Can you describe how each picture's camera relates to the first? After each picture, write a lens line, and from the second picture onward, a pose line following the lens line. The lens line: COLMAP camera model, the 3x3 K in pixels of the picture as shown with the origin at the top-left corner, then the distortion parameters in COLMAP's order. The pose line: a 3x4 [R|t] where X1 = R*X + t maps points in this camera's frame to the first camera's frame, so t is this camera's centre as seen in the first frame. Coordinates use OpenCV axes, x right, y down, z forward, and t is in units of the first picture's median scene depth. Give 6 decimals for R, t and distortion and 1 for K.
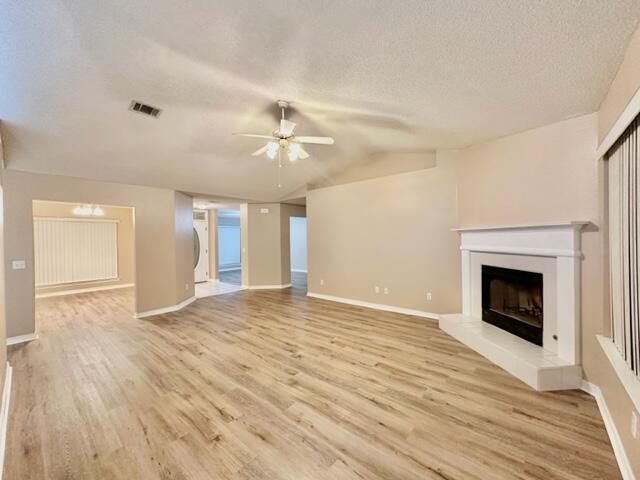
lens RADIAL K [[255.6, 0, 320.0], [0, 255.6, 240.0], [0, 0, 1]] dist [-0.003020, 0.000021]
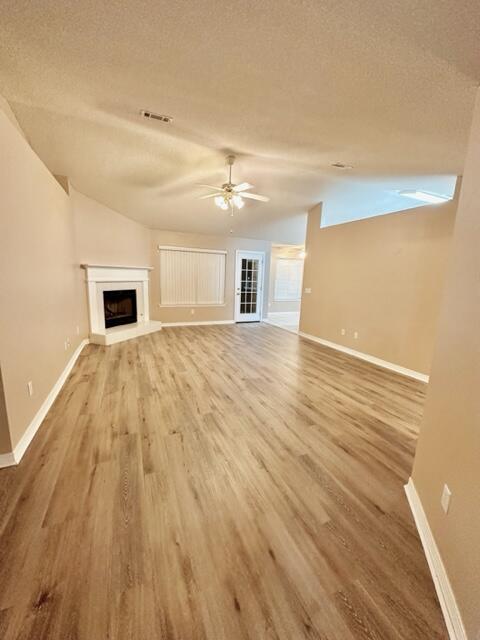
lens RADIAL K [[255.6, 0, 240.0], [0, 255.6, 320.0], [0, 0, 1]] dist [-0.003020, 0.000021]
pose [[-0.899952, -0.090650, 0.426462, -0.631102], [-0.016853, 0.984648, 0.173736, -0.004953], [-0.435664, 0.149167, -0.887663, 1.786736]]
